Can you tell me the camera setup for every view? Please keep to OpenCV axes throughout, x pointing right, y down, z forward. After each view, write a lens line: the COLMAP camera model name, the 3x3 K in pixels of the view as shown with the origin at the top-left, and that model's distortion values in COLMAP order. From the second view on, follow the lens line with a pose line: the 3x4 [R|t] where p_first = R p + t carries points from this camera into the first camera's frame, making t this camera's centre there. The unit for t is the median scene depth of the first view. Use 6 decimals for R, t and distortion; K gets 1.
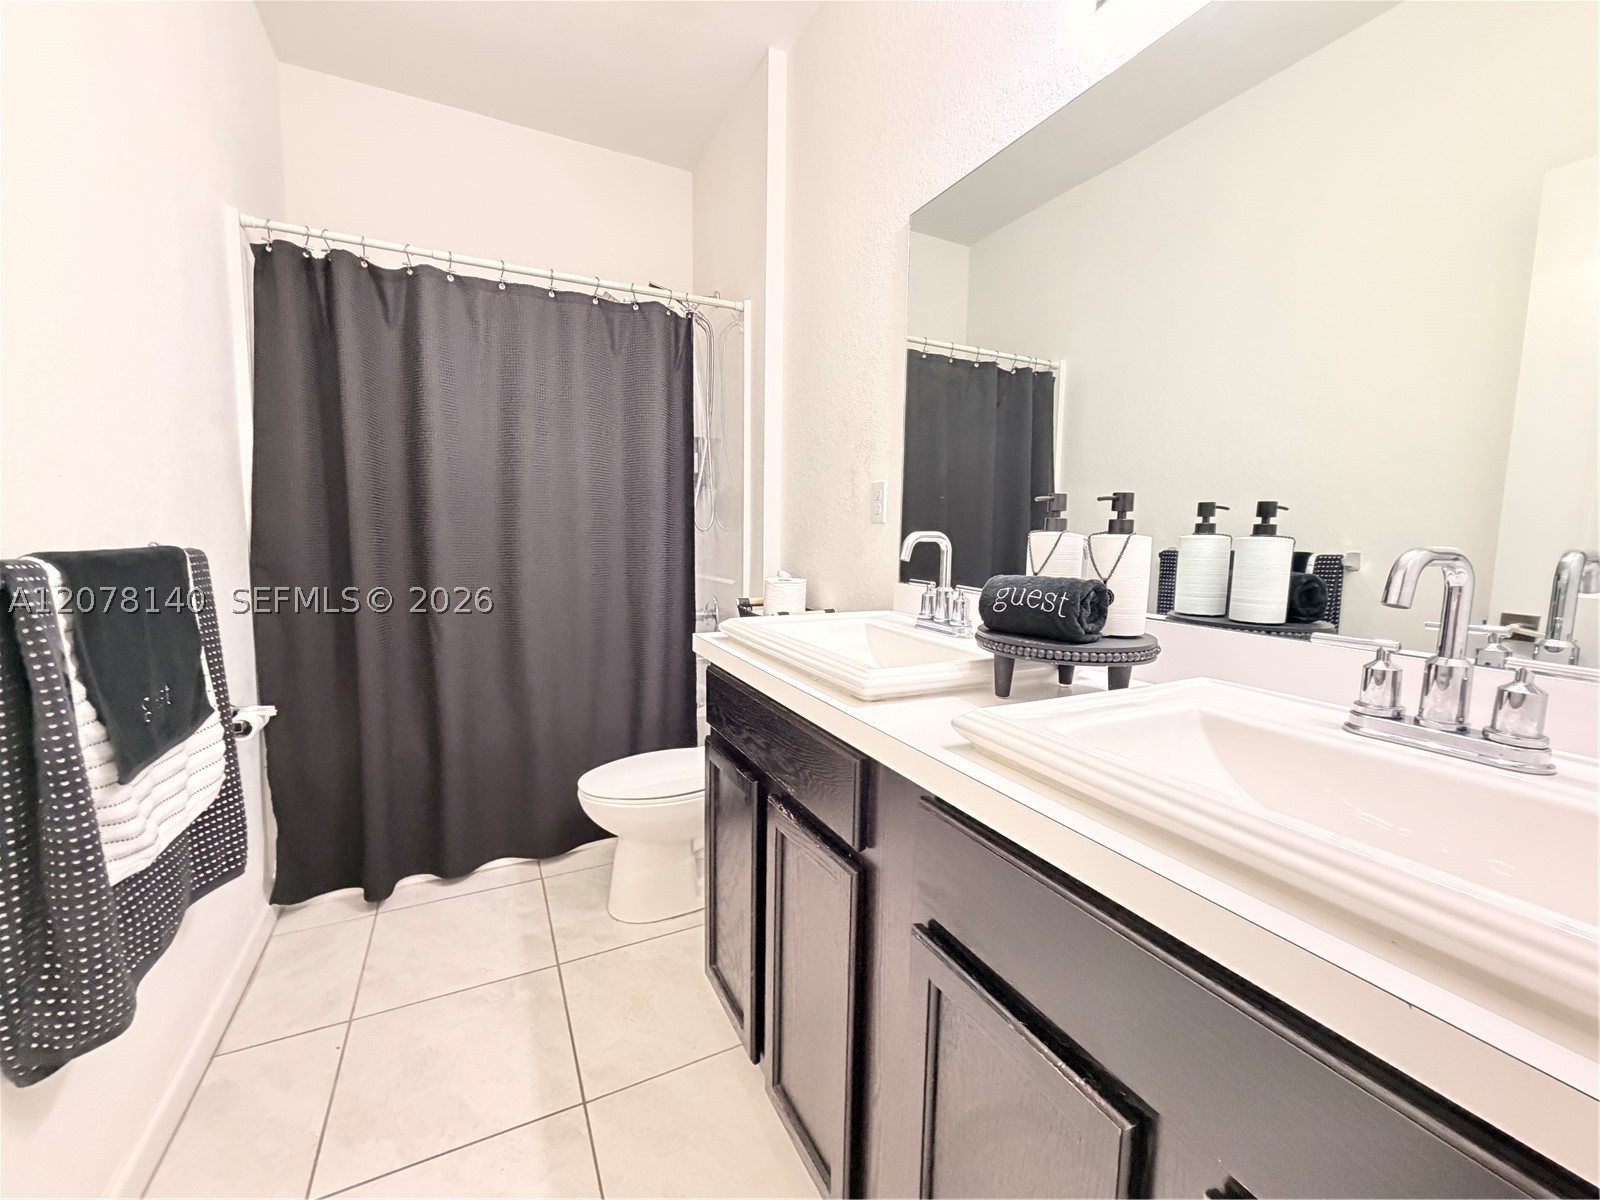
lens RADIAL K [[642.9, 0, 800.0], [0, 642.9, 600.0], [0, 0, 1]] dist [-0.001719, 0.000391]
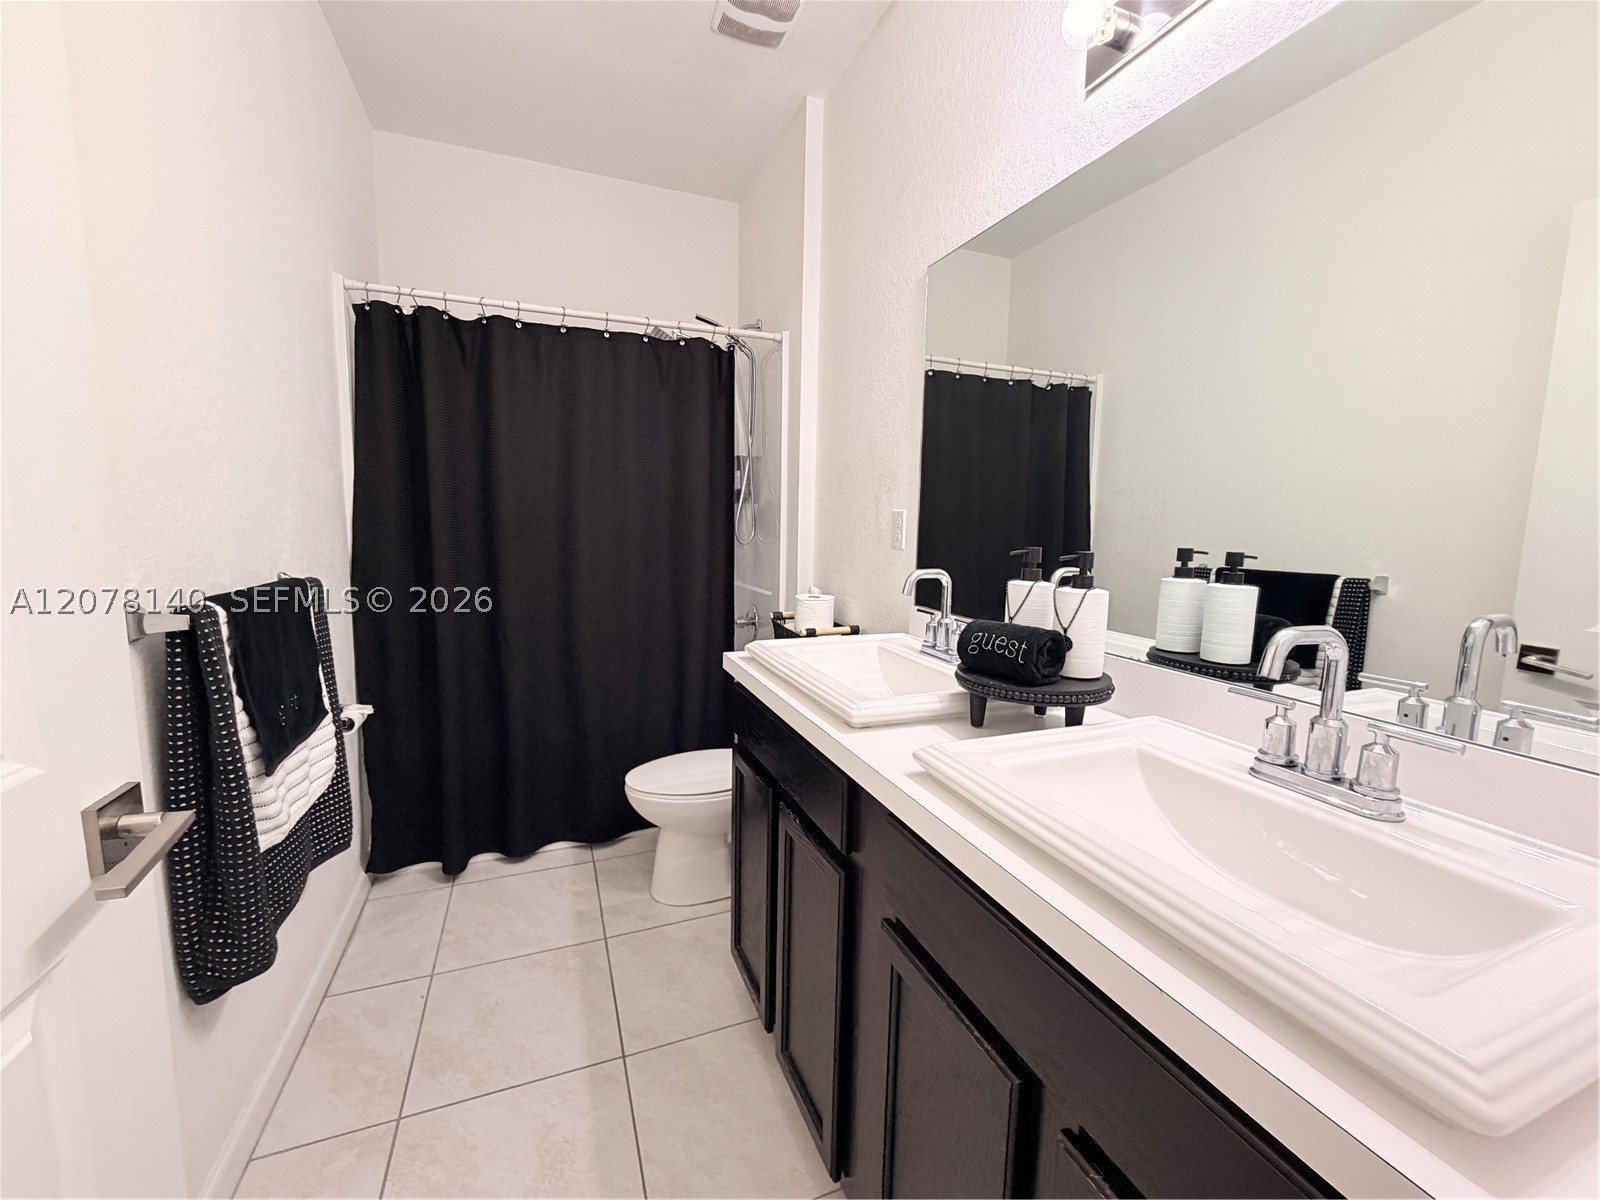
lens RADIAL K [[642.9, 0, 800.0], [0, 642.9, 600.0], [0, 0, 1]] dist [-0.001719, 0.000391]
pose [[0.996411, 0.013619, -0.083539, 0.063577], [-0.012593, 0.999839, 0.012797, -0.058611], [0.083700, -0.011699, 0.996422, -0.114287]]
